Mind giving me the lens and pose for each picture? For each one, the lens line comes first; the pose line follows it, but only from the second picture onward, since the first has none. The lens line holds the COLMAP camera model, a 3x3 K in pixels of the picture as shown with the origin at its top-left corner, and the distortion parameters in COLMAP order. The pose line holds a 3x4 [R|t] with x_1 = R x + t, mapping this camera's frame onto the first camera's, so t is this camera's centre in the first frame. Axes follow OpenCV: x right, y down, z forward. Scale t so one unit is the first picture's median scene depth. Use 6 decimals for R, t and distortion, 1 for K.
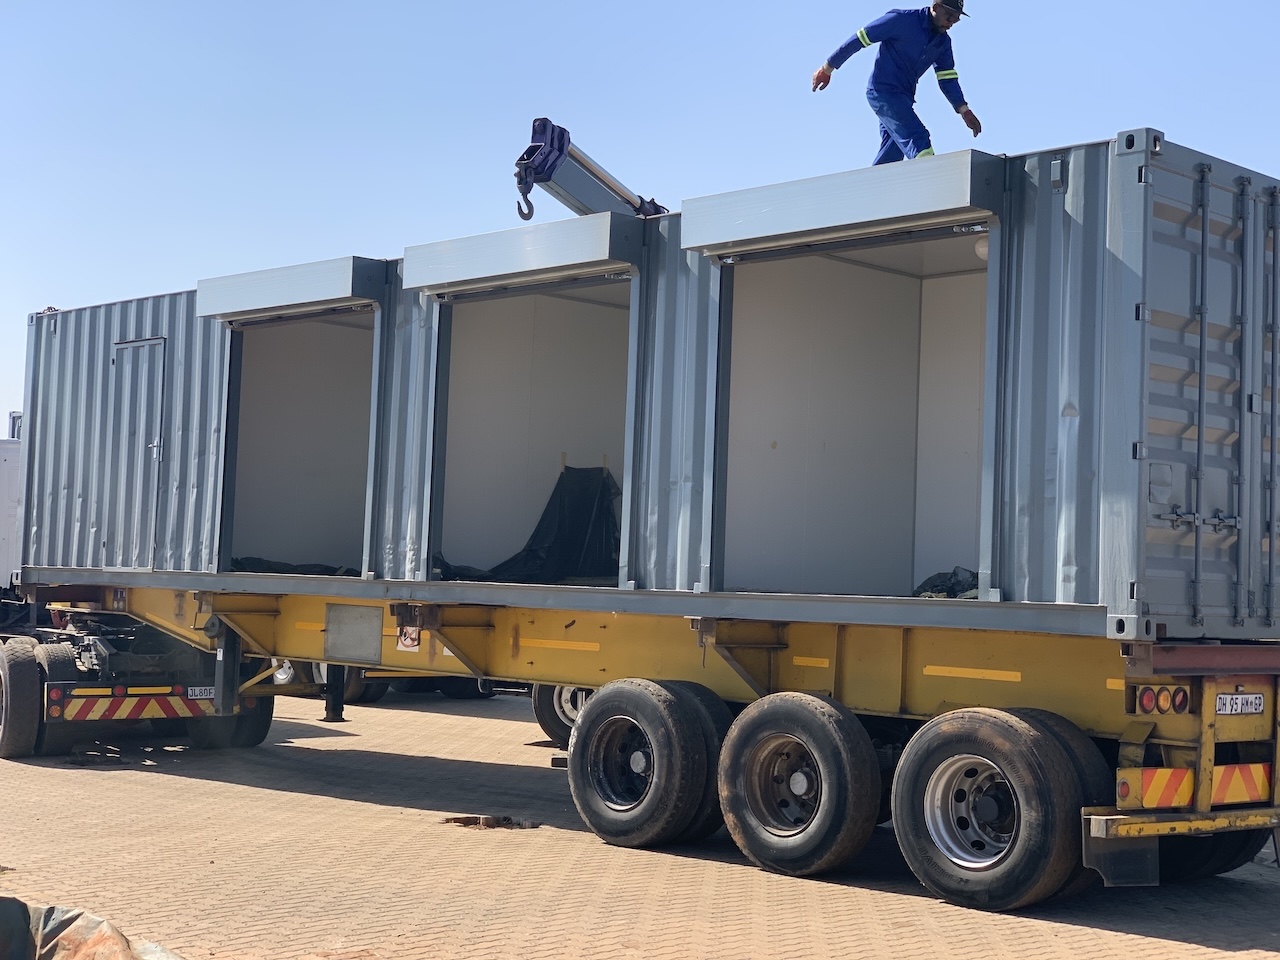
lens RADIAL K [[1927.1, 0, 647.9], [0, 1927.1, 484.5], [0, 0, 1]] dist [0.063675, 0.000000]
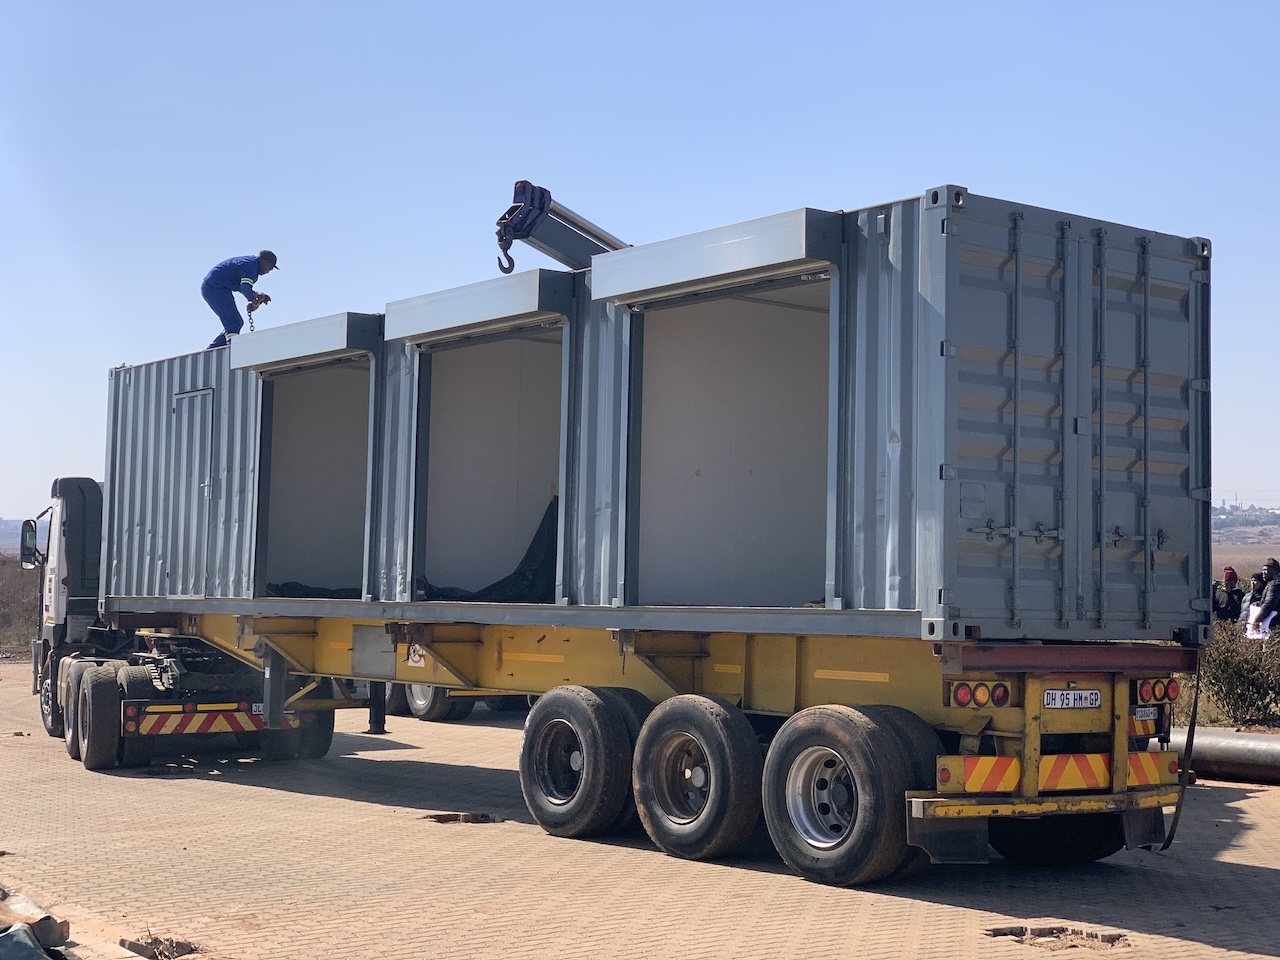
lens RADIAL K [[1927.1, 0, 631.7], [0, 1927.1, 474.3], [0, 0, 1]] dist [0.063675, 0.000000]
pose [[0.993368, -0.023422, -0.112568, 0.159393], [0.021223, 0.999561, -0.020690, 0.002575], [0.113004, 0.018163, 0.993429, -0.106215]]
